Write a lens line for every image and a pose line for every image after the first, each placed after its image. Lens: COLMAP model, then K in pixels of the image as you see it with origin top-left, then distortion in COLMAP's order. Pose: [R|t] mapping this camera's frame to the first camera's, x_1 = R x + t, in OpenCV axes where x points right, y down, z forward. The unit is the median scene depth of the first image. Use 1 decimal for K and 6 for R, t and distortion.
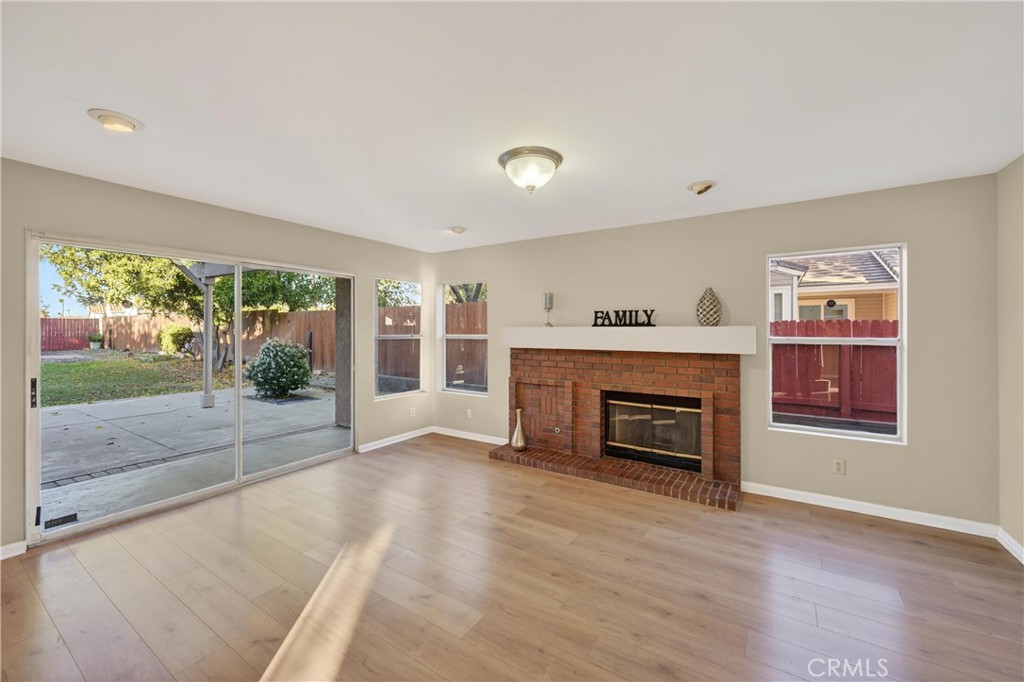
lens RADIAL K [[401.8, 0, 509.3], [0, 401.8, 335.9], [0, 0, 1]] dist [0.001239, 0.000174]
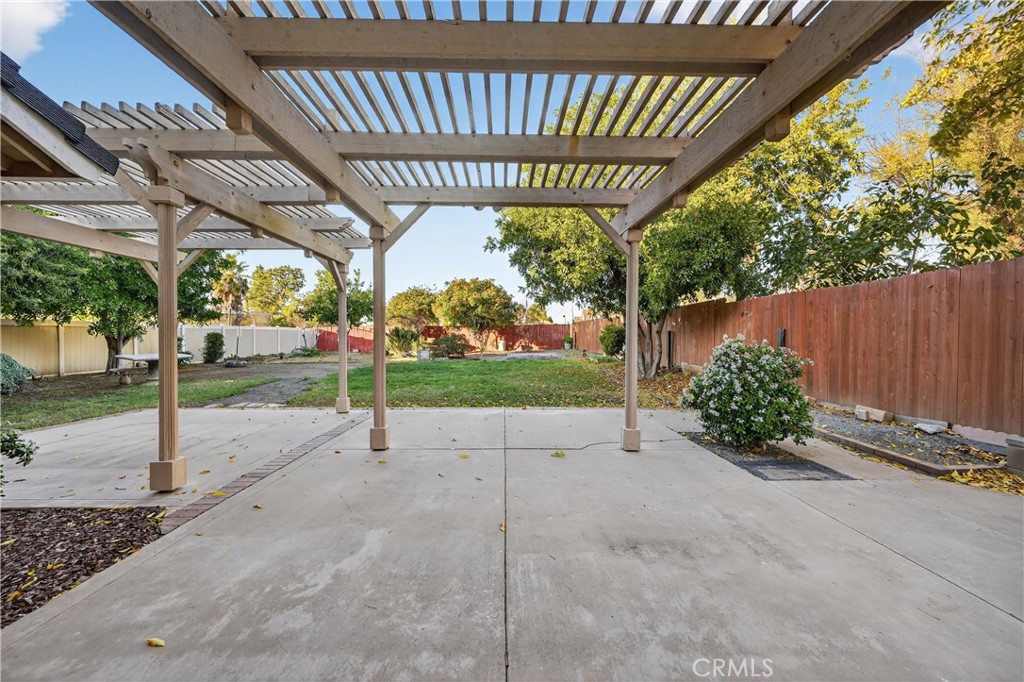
lens RADIAL K [[401.8, 0, 509.3], [0, 401.8, 335.9], [0, 0, 1]] dist [0.001239, 0.000174]
pose [[0.559887, 0.001700, -0.828567, -0.321639], [-0.014205, 0.999871, -0.007548, 0.014501], [0.828447, 0.015996, 0.559838, 0.463886]]
